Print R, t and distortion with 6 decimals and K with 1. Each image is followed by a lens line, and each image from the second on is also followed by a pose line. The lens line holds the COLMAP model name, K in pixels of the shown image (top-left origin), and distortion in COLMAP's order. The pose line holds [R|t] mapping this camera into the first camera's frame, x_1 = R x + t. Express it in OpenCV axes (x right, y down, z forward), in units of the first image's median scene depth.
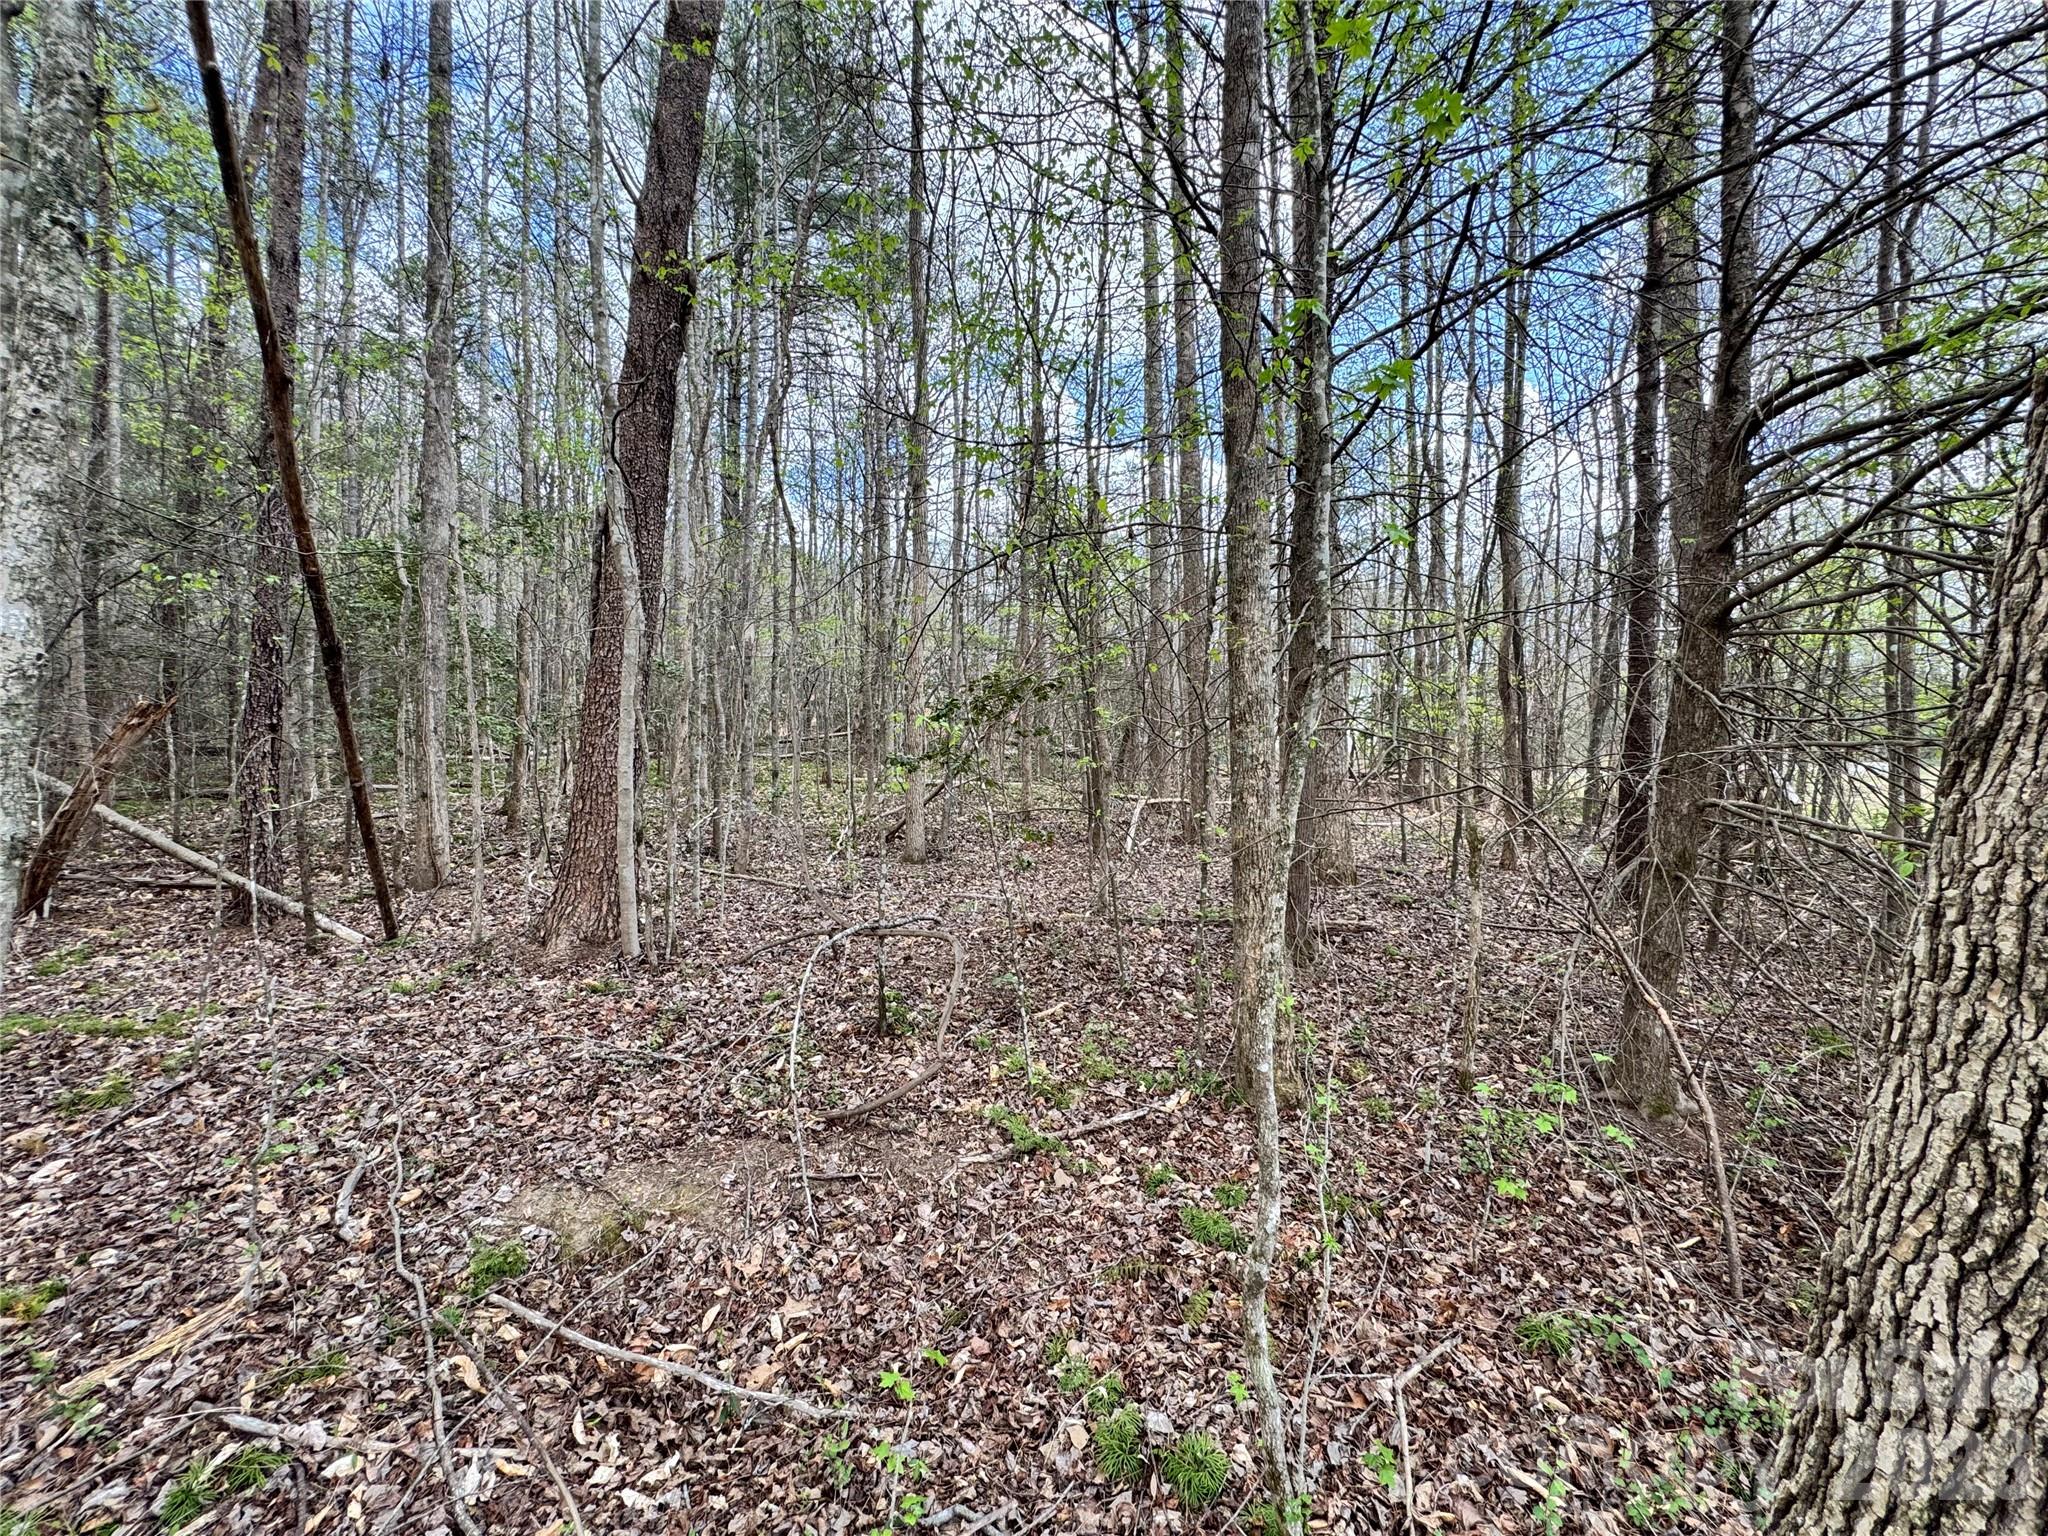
lens RADIAL K [[814.8, 0, 1019.0], [0, 814.8, 766.0], [0, 0, 1]] dist [-0.003186, 0.000190]
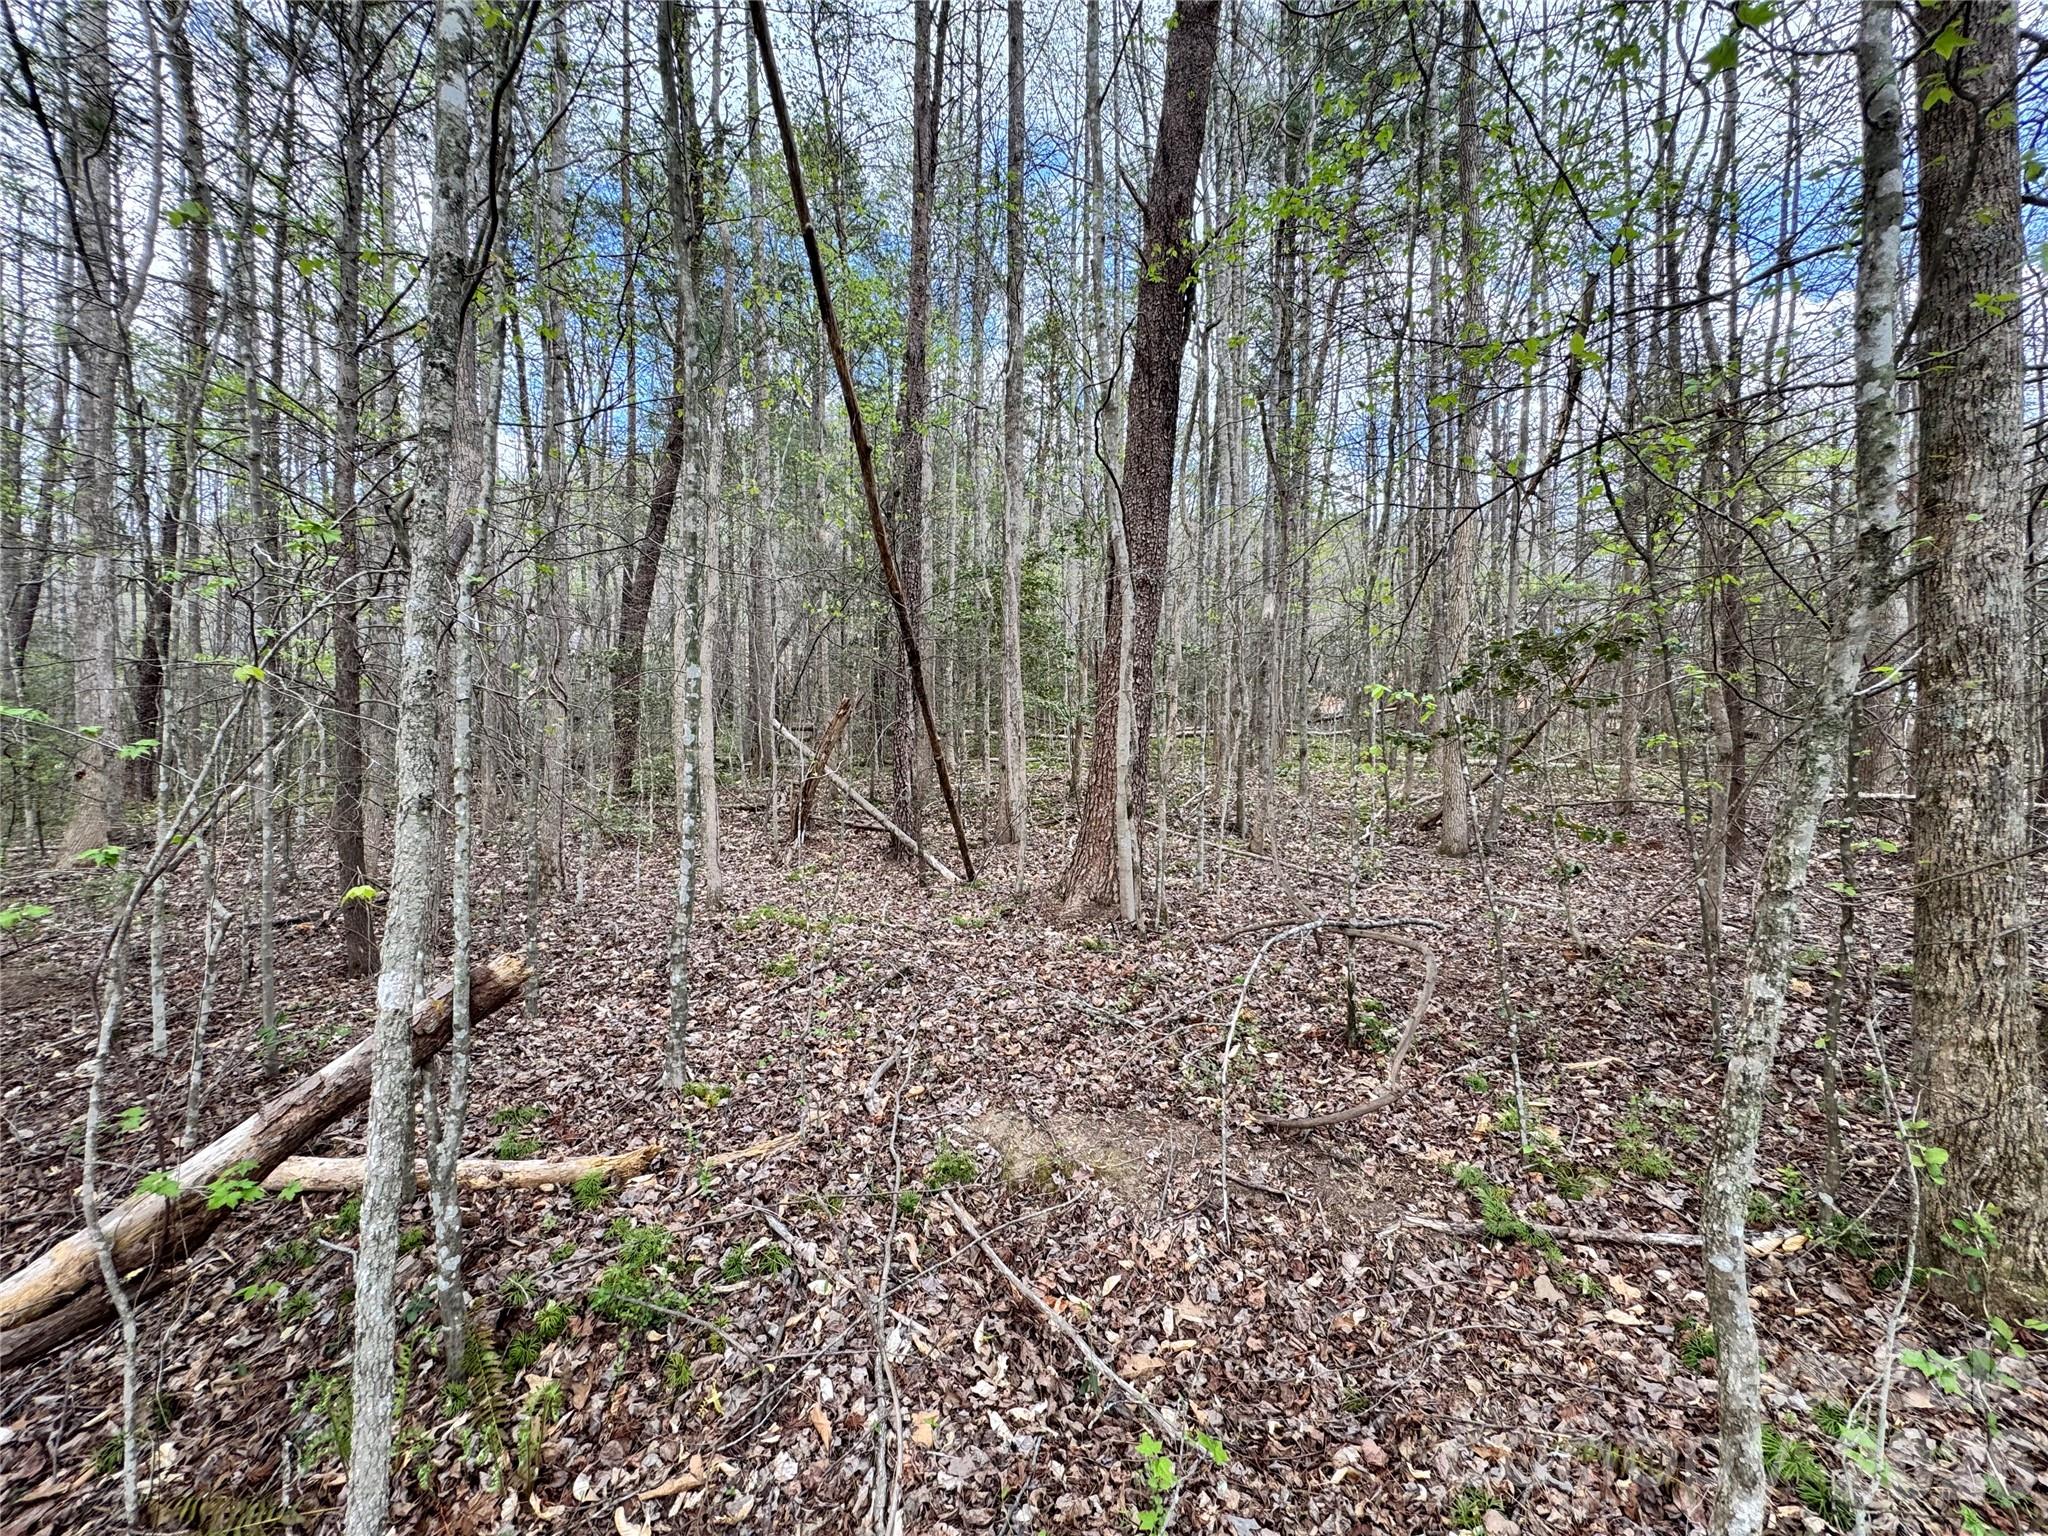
lens RADIAL K [[814.8, 0, 1024.6], [0, 814.8, 766.1], [0, 0, 1]] dist [-0.003186, 0.000190]
pose [[0.792851, 0.018494, -0.609135, 0.125912], [-0.001587, 0.999599, 0.028284, -0.002214], [0.609414, -0.021459, 0.792562, 0.117996]]
